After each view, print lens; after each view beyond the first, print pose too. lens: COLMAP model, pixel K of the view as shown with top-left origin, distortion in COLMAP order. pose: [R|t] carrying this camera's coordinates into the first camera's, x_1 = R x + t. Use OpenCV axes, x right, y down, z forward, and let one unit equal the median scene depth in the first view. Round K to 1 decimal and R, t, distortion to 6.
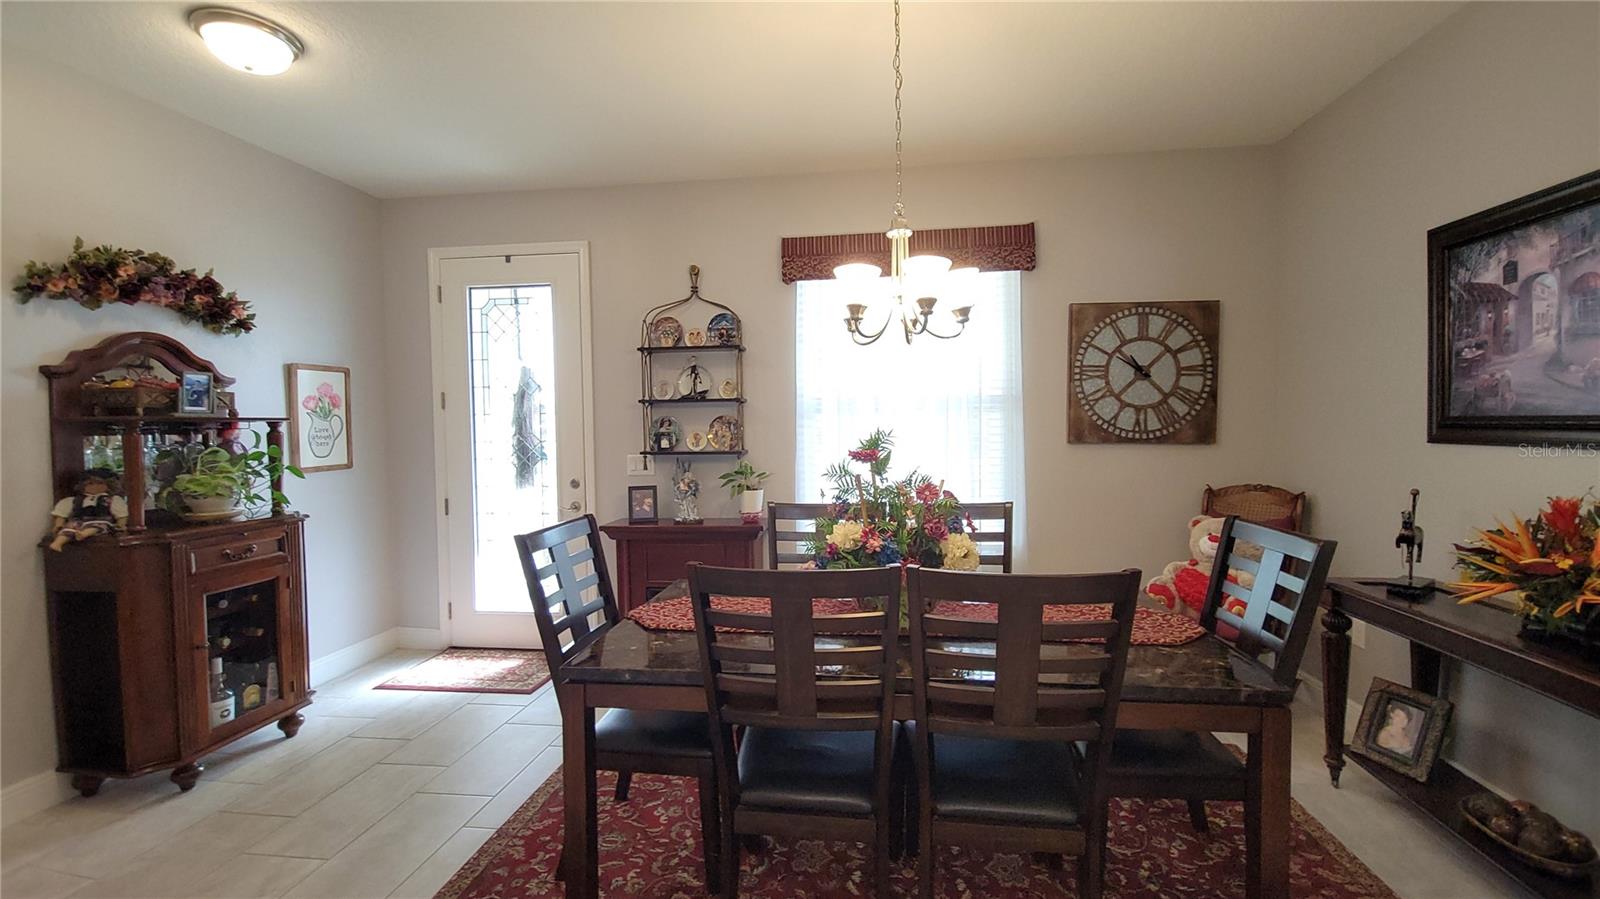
lens RADIAL K [[652.1, 0, 801.9], [0, 652.1, 441.5], [0, 0, 1]] dist [-0.002321, -0.000744]
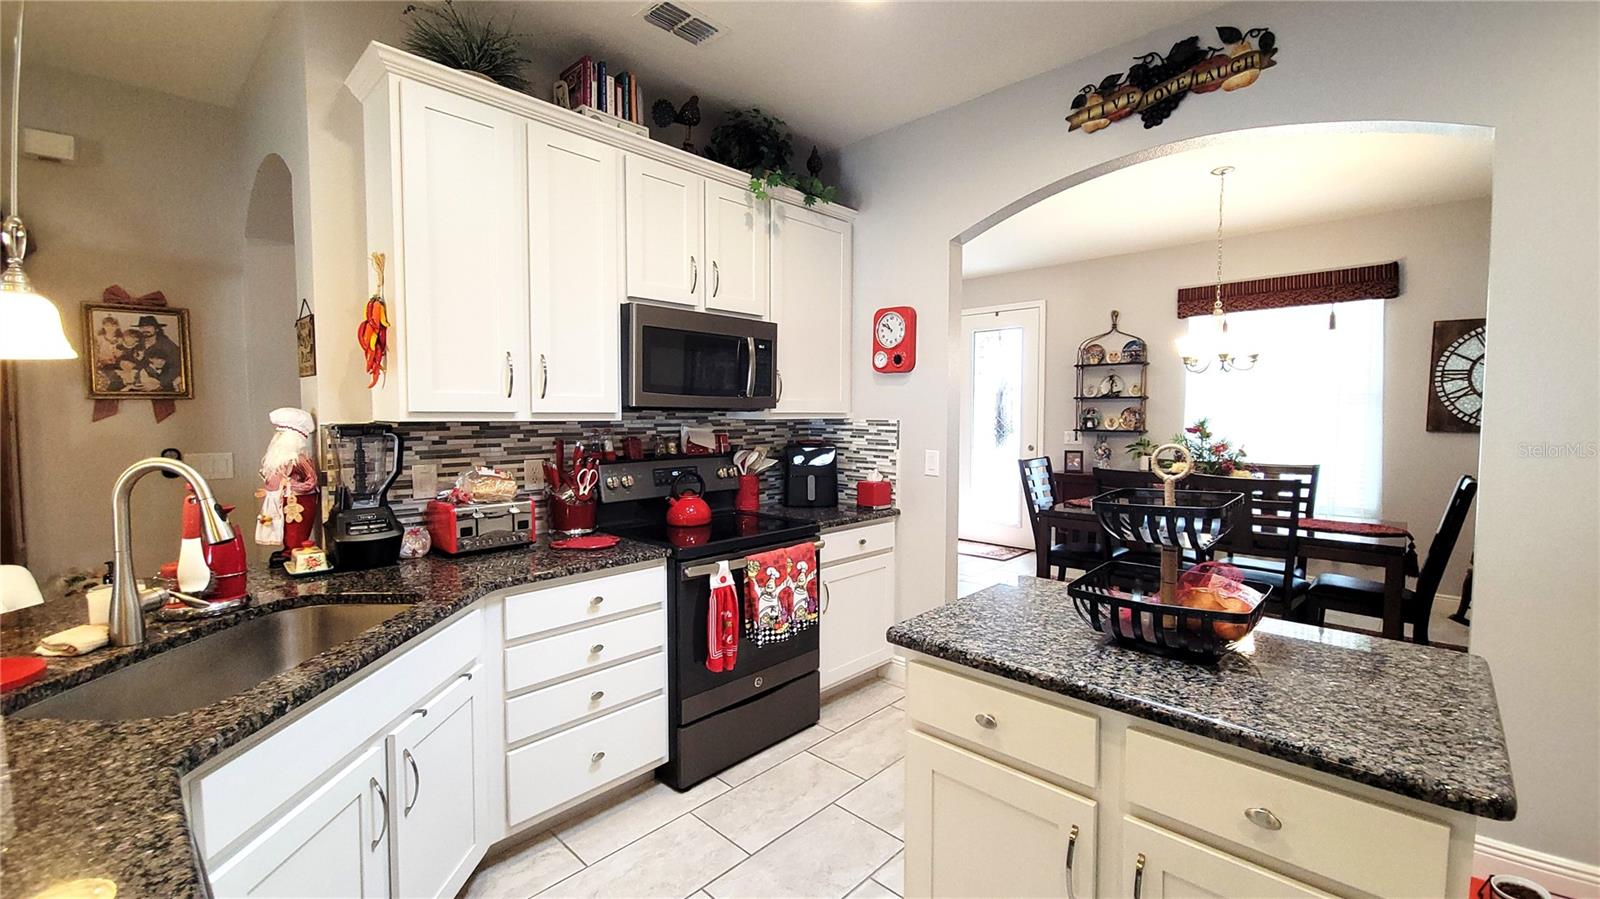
lens RADIAL K [[652.1, 0, 797.1], [0, 652.1, 446.6], [0, 0, 1]] dist [-0.002321, -0.000744]
pose [[0.794184, 0.044521, -0.606044, 0.205255], [-0.027886, 0.998932, 0.036839, 0.019711], [0.607037, -0.012357, 0.794578, -0.759011]]
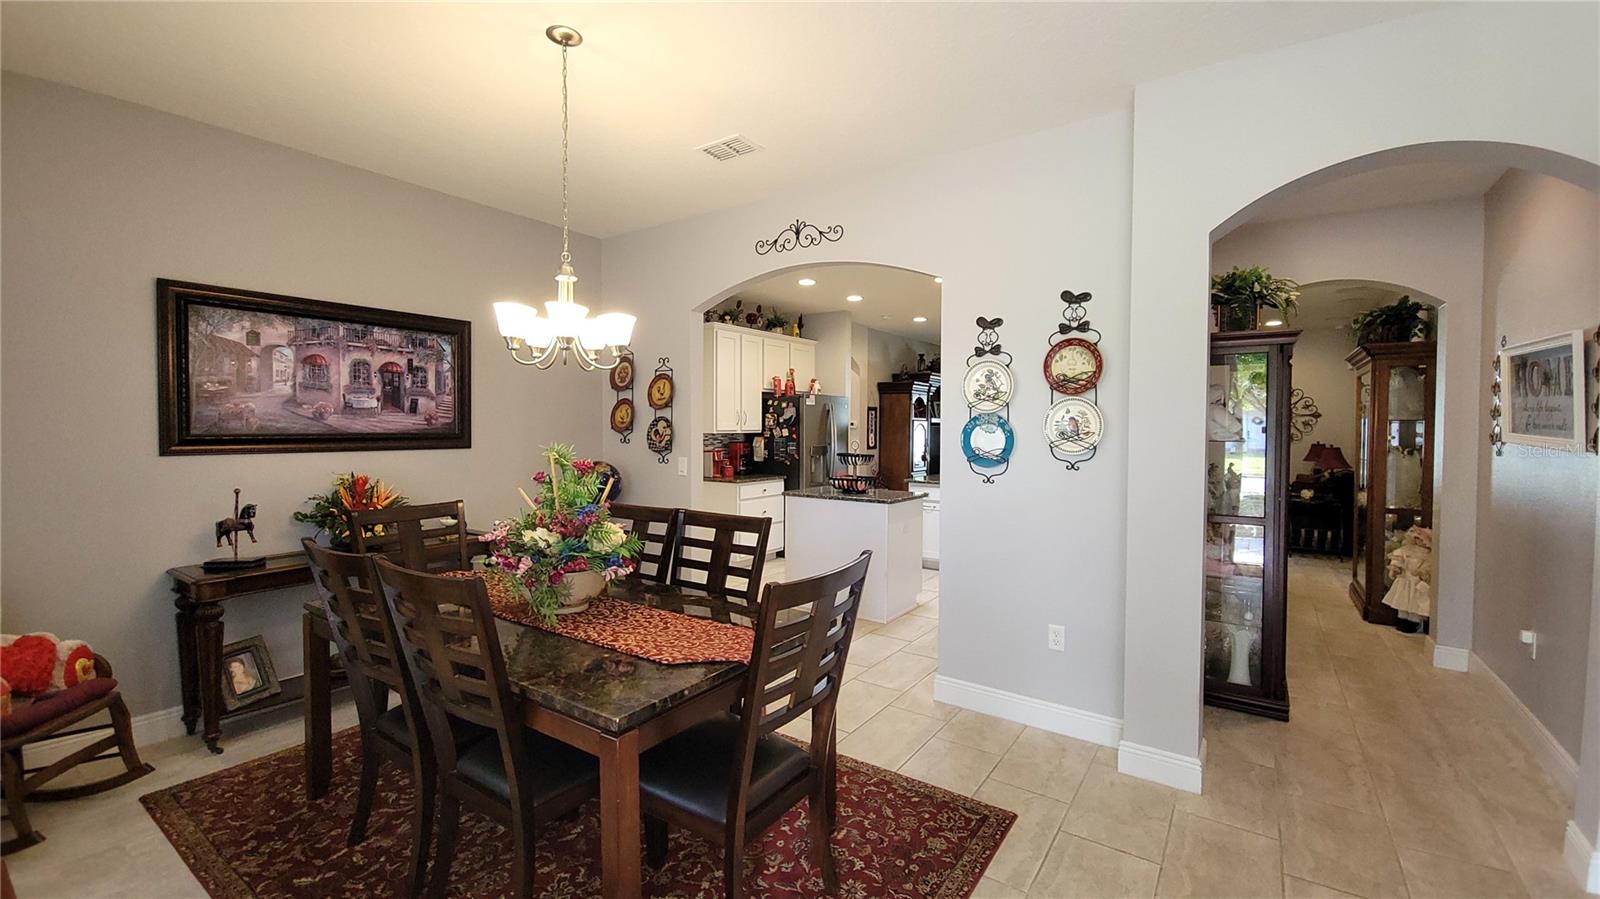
lens RADIAL K [[652.1, 0, 803.1], [0, 652.1, 447.4], [0, 0, 1]] dist [-0.002321, -0.000744]
pose [[-0.881404, -0.002059, 0.472358, -0.640408], [0.023498, 0.998561, 0.048199, -0.043479], [-0.471778, 0.053582, -0.880088, 1.498090]]
